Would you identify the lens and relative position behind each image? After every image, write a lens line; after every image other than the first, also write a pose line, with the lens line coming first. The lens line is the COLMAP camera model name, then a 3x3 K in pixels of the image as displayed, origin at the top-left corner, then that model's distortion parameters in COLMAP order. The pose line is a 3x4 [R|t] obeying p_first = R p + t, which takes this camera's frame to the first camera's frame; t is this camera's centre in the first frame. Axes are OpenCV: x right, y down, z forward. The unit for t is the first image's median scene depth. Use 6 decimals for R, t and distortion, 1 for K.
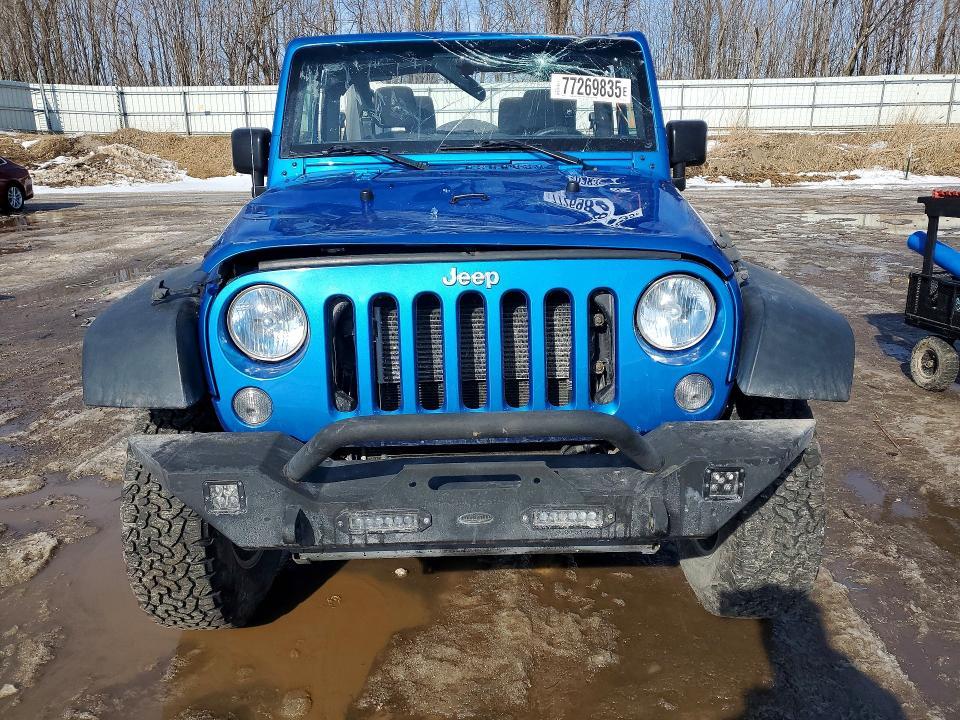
lens RADIAL K [[745.9, 0, 480.0], [0, 745.9, 360.0], [0, 0, 1]] dist [0.027772, -0.001711]
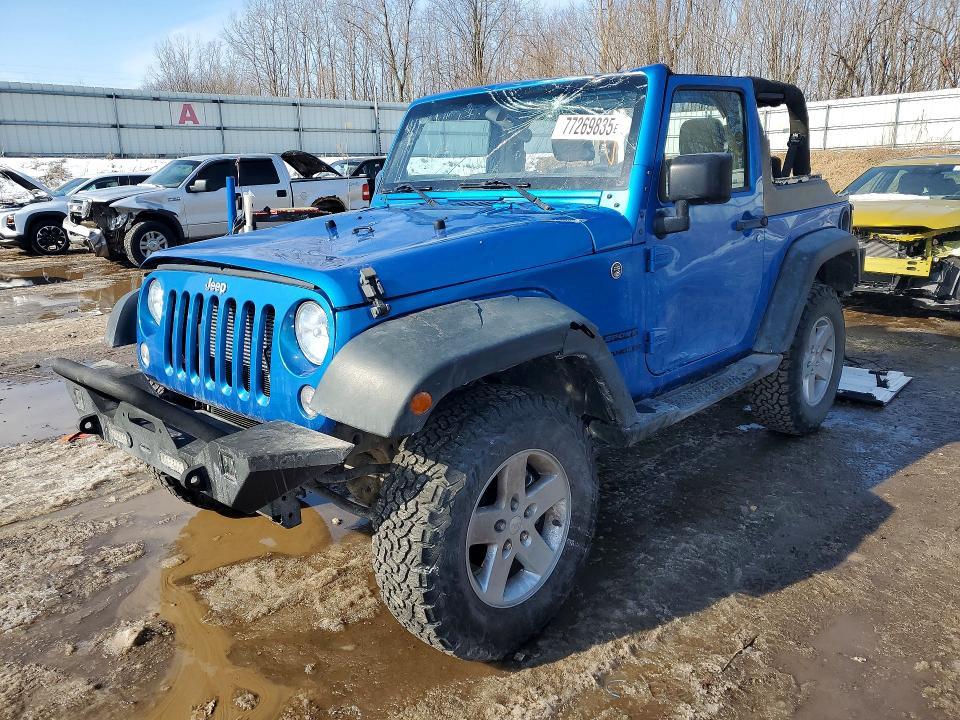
lens RADIAL K [[723.8, 0, 480.5], [0, 723.8, 371.0], [0, 0, 1]] dist [0.017819, 0.001867]
pose [[0.723081, 0.167523, -0.670142, 0.752778], [-0.174220, 0.983012, 0.057751, -0.071872], [0.668432, 0.074994, 0.739983, 0.207184]]
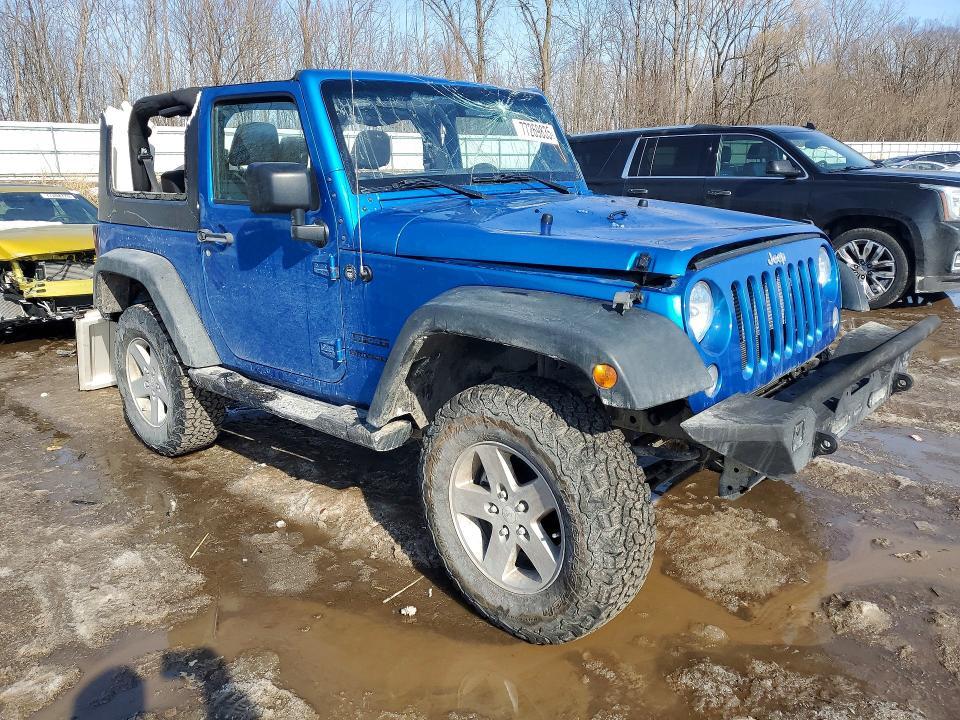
lens RADIAL K [[745.9, 0, 480.0], [0, 745.9, 360.0], [0, 0, 1]] dist [0.027772, -0.001711]
pose [[0.692499, -0.187845, 0.696534, -0.848387], [0.227207, 0.973160, 0.036557, -0.060505], [-0.684706, 0.132941, 0.716592, 0.228297]]
